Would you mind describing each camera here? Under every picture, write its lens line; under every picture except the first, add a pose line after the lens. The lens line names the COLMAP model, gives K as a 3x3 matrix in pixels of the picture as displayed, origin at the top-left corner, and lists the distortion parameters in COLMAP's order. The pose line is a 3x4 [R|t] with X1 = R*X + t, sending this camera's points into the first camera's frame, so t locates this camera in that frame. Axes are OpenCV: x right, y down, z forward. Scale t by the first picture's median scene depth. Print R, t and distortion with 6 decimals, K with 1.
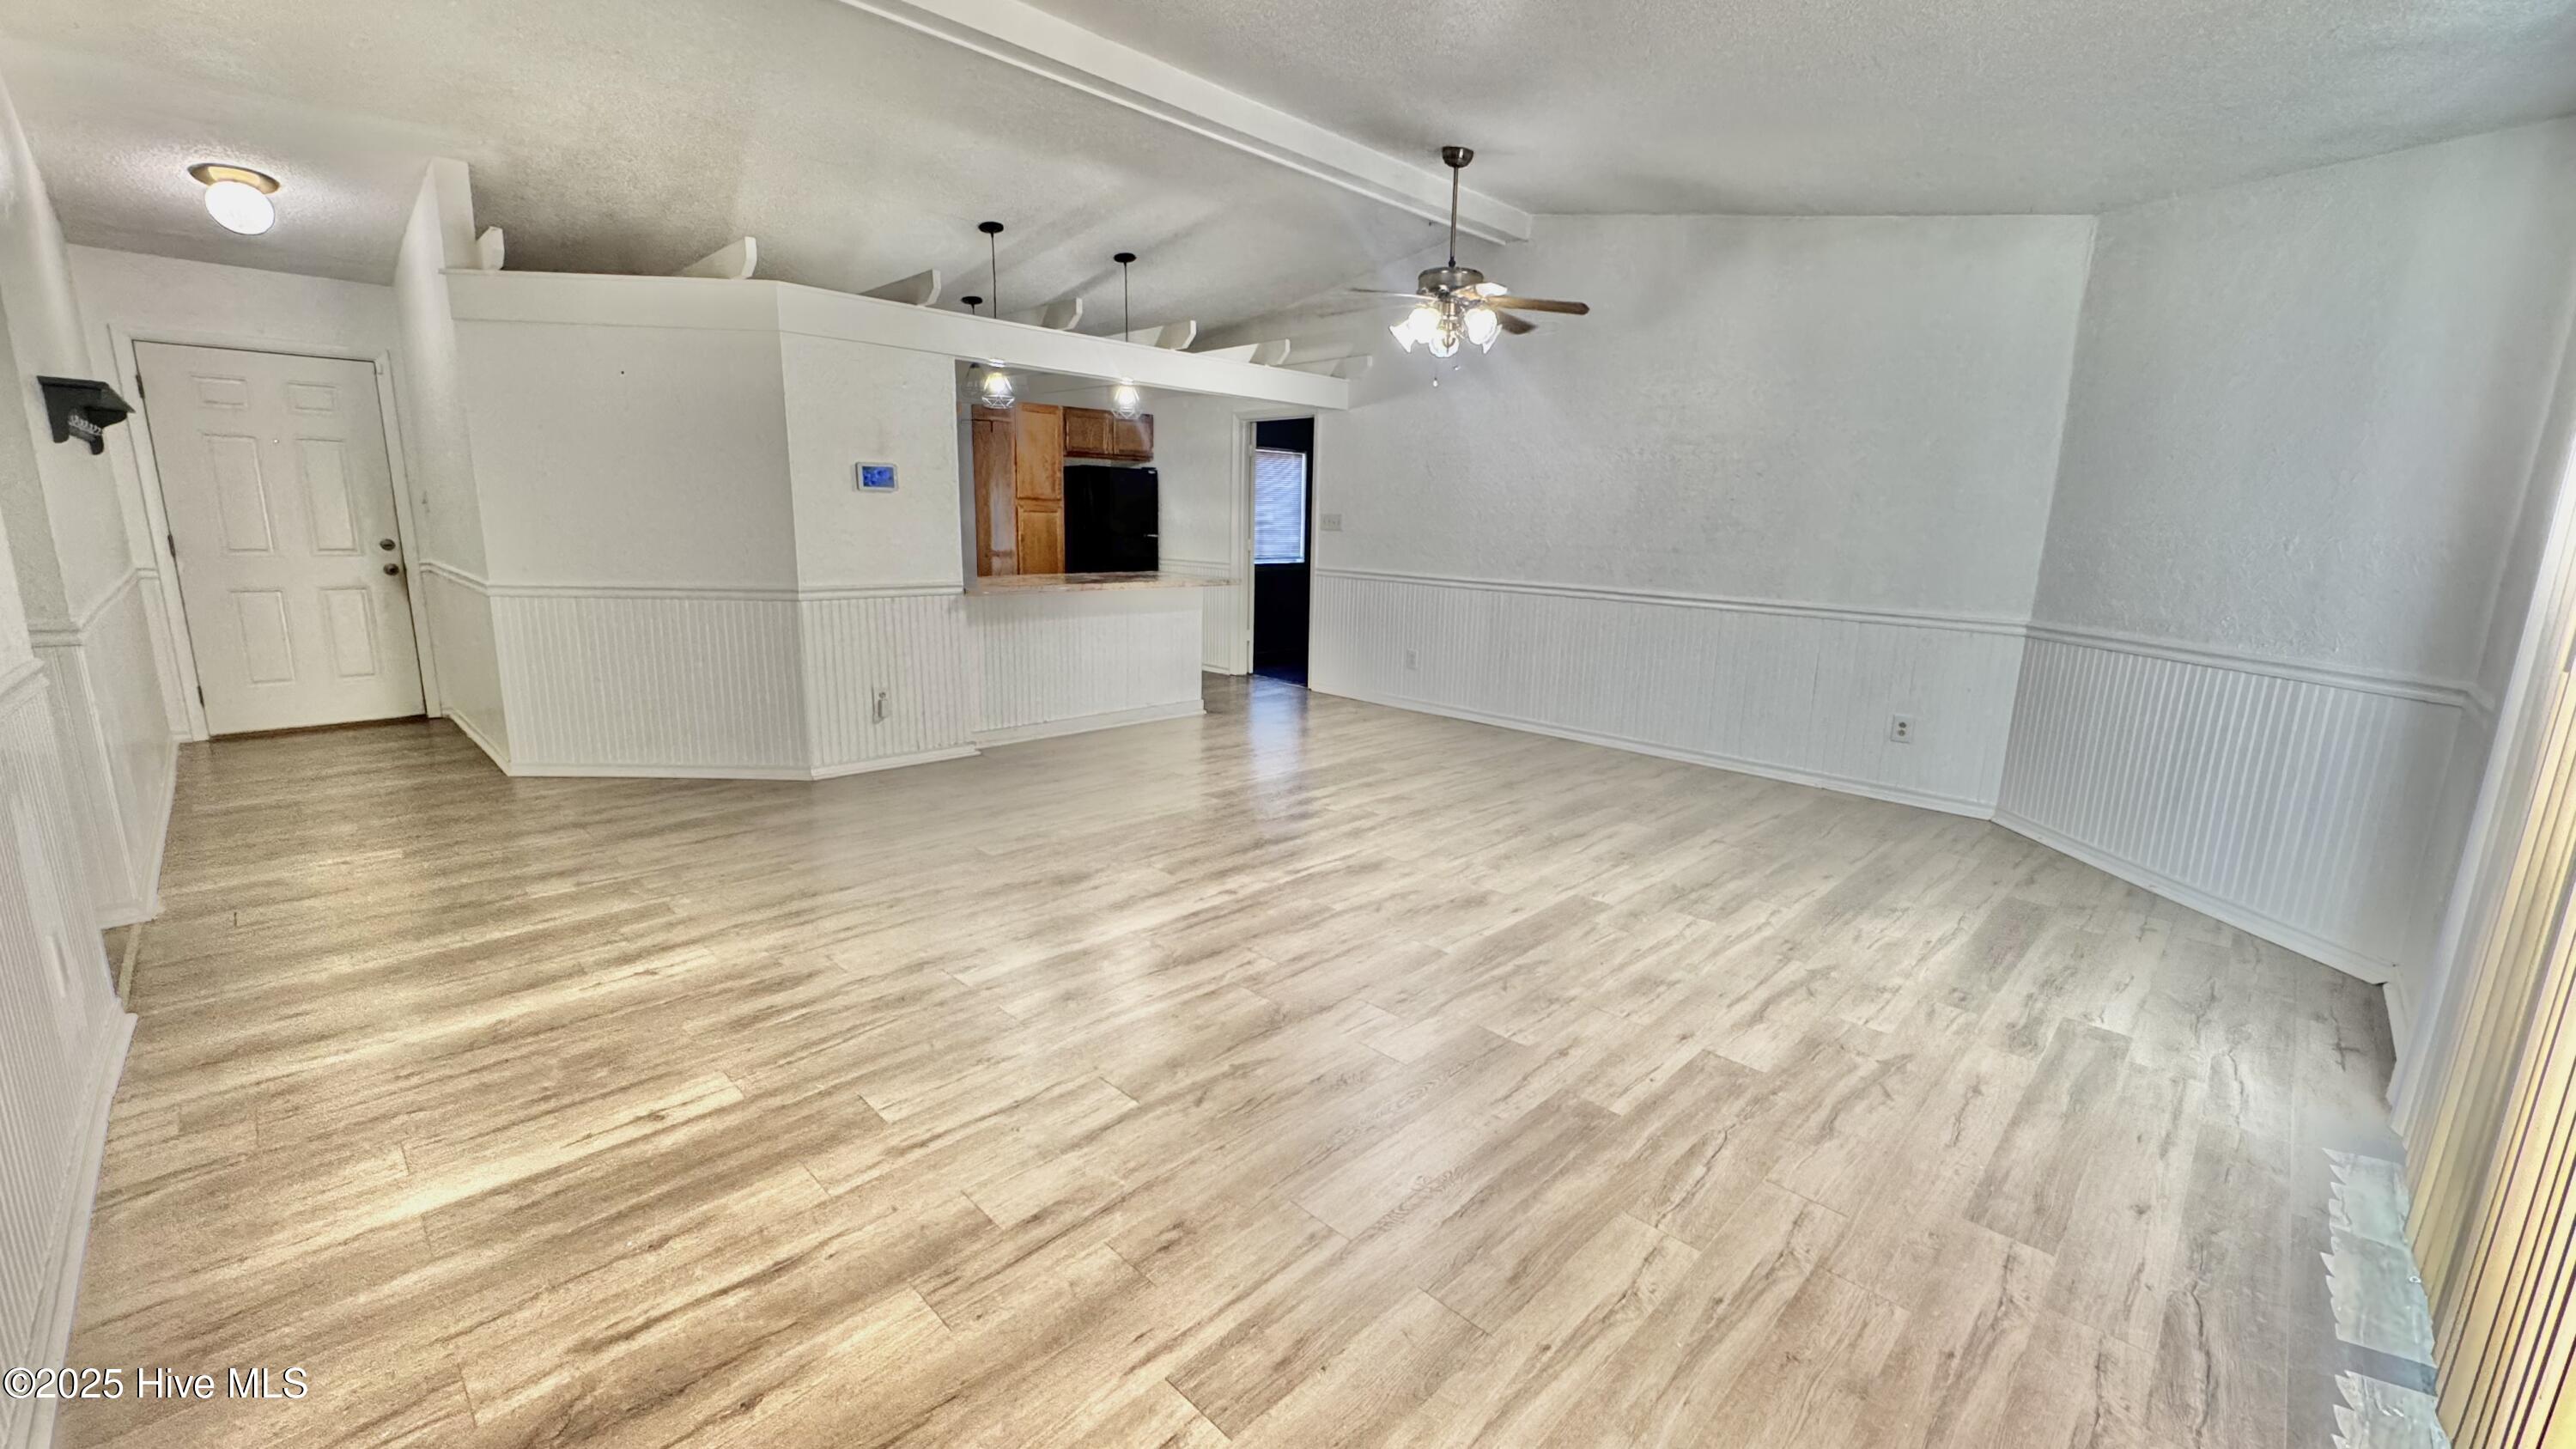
lens RADIAL K [[1025.5, 0, 1285.0], [0, 1025.5, 727.8], [0, 0, 1]] dist [-0.006531, 0.000062]
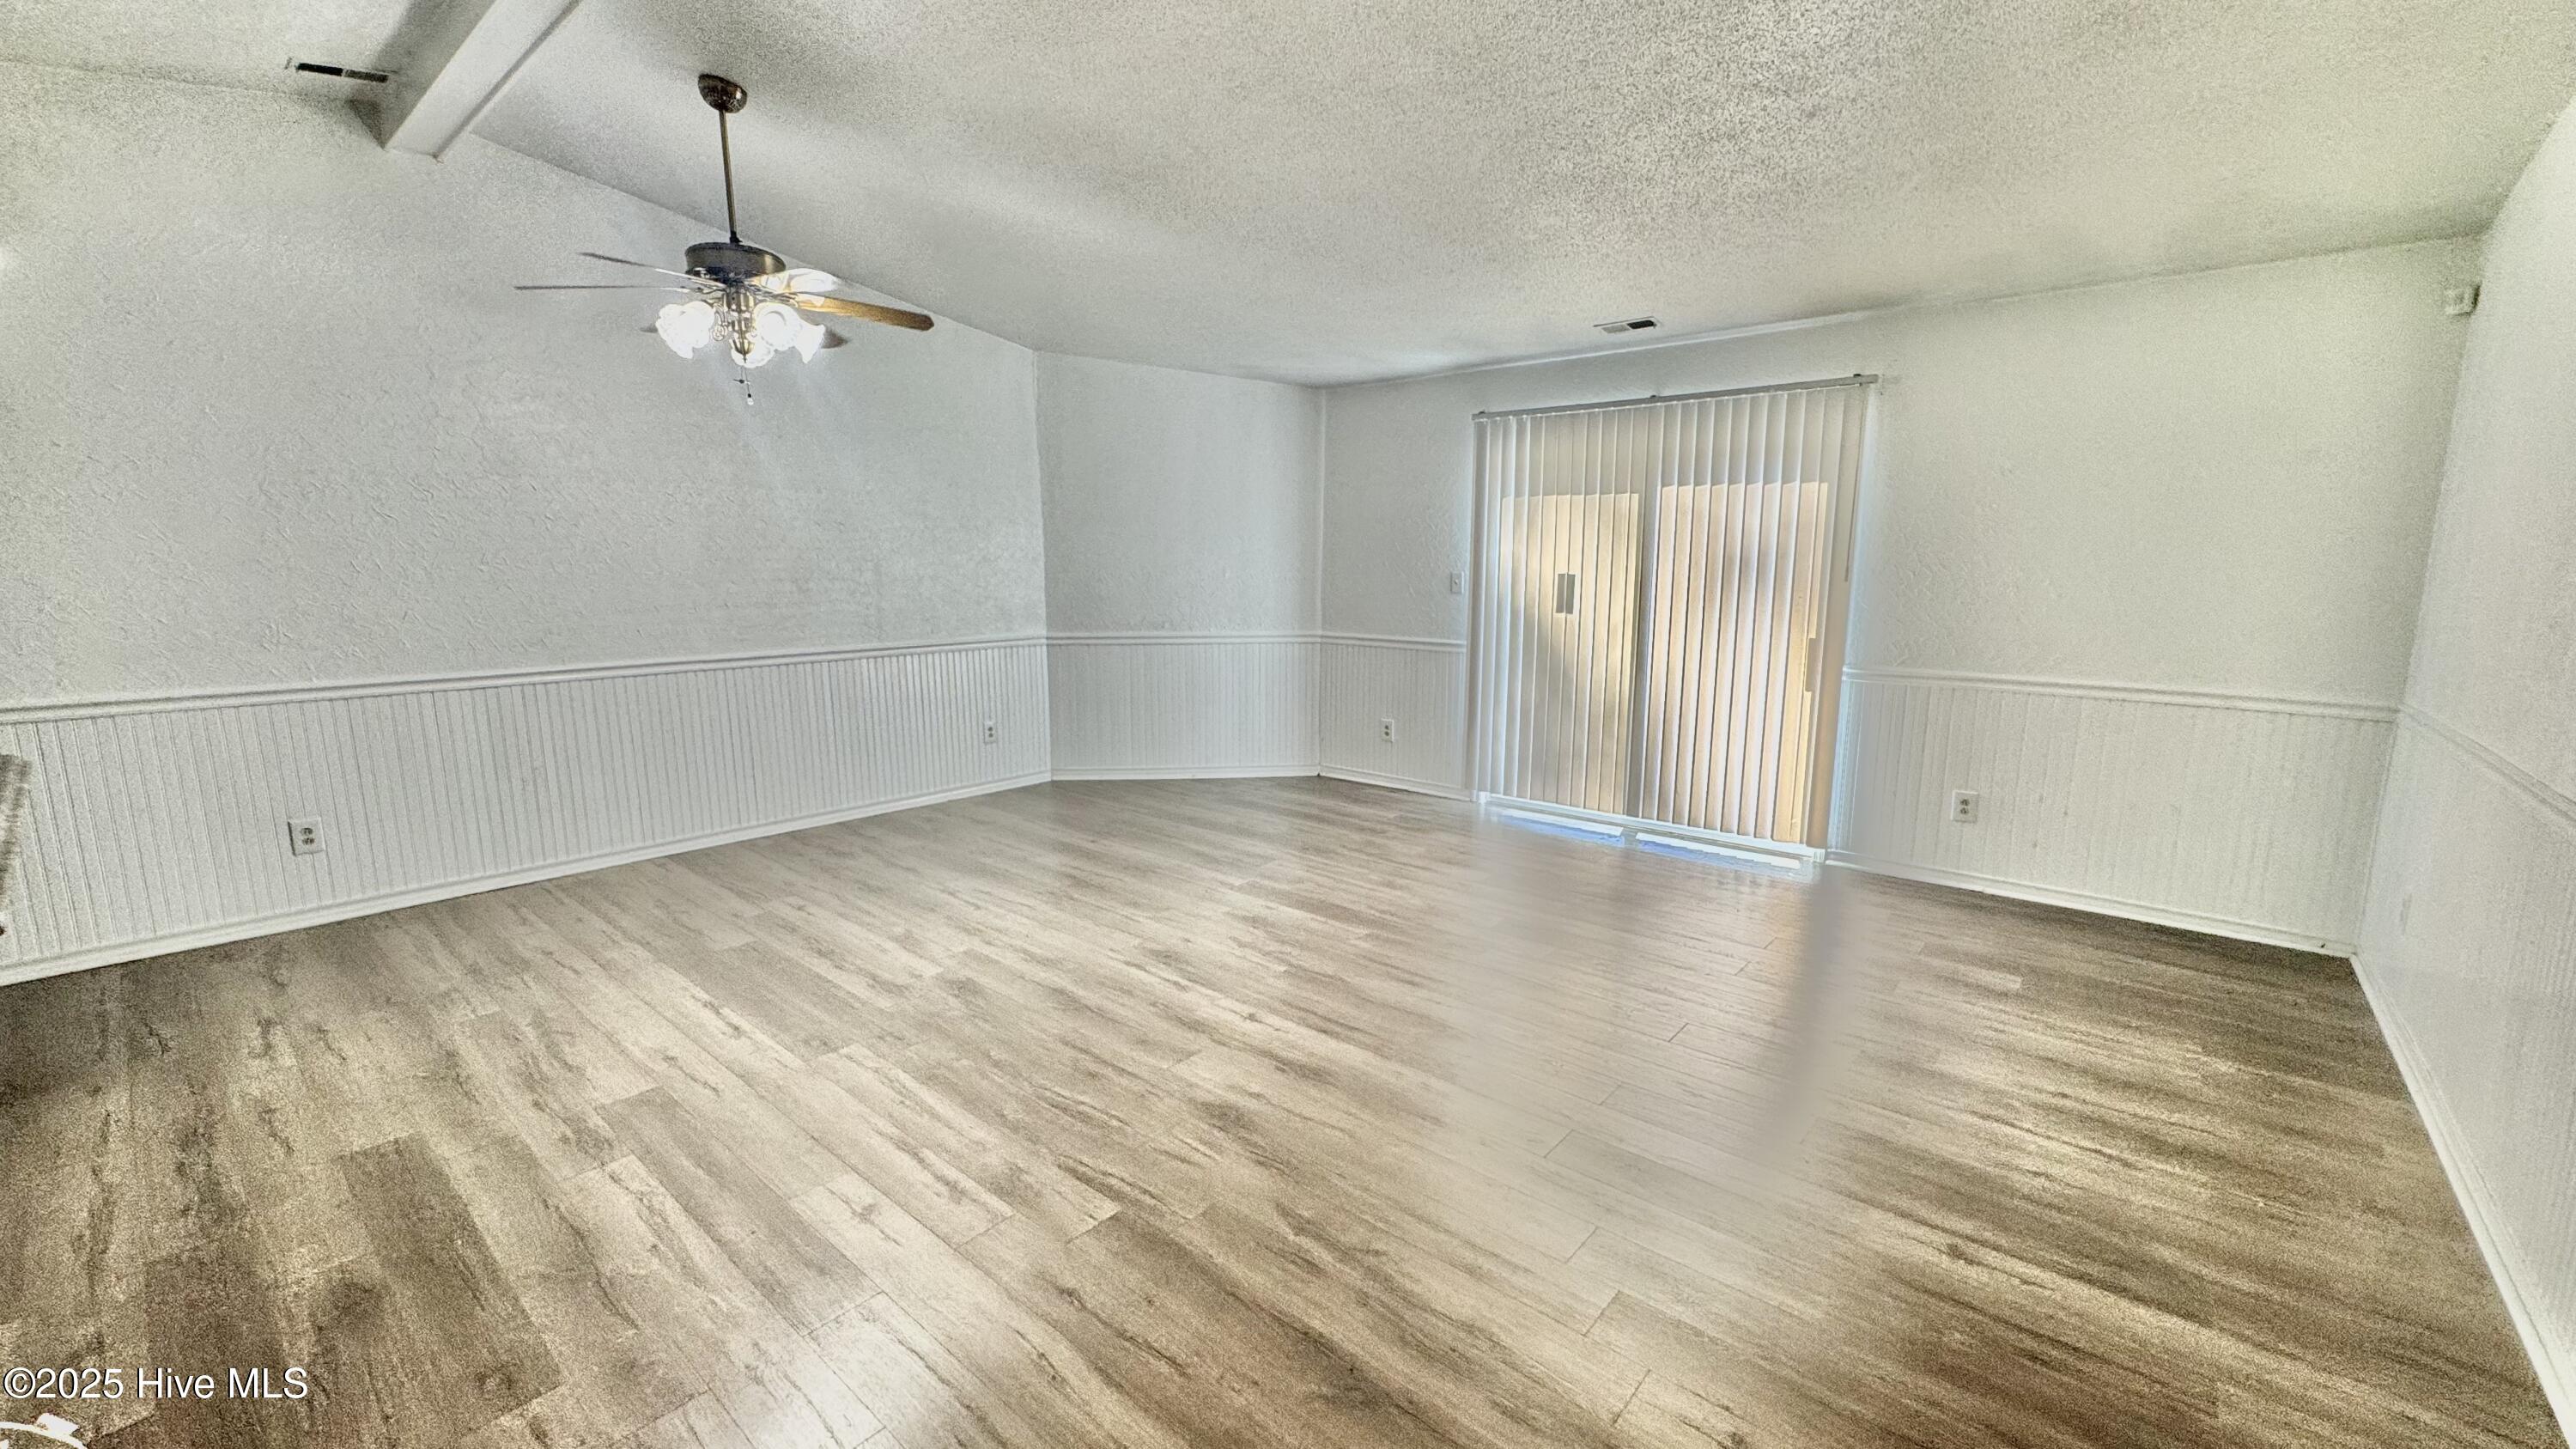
lens RADIAL K [[1025.5, 0, 1285.7], [0, 1025.5, 725.7], [0, 0, 1]] dist [-0.006531, 0.000062]
pose [[-0.065699, -0.188649, 0.979844, -1.084657], [0.203703, 0.958751, 0.198247, -0.308678], [-0.976826, 0.212622, -0.024561, 1.173113]]
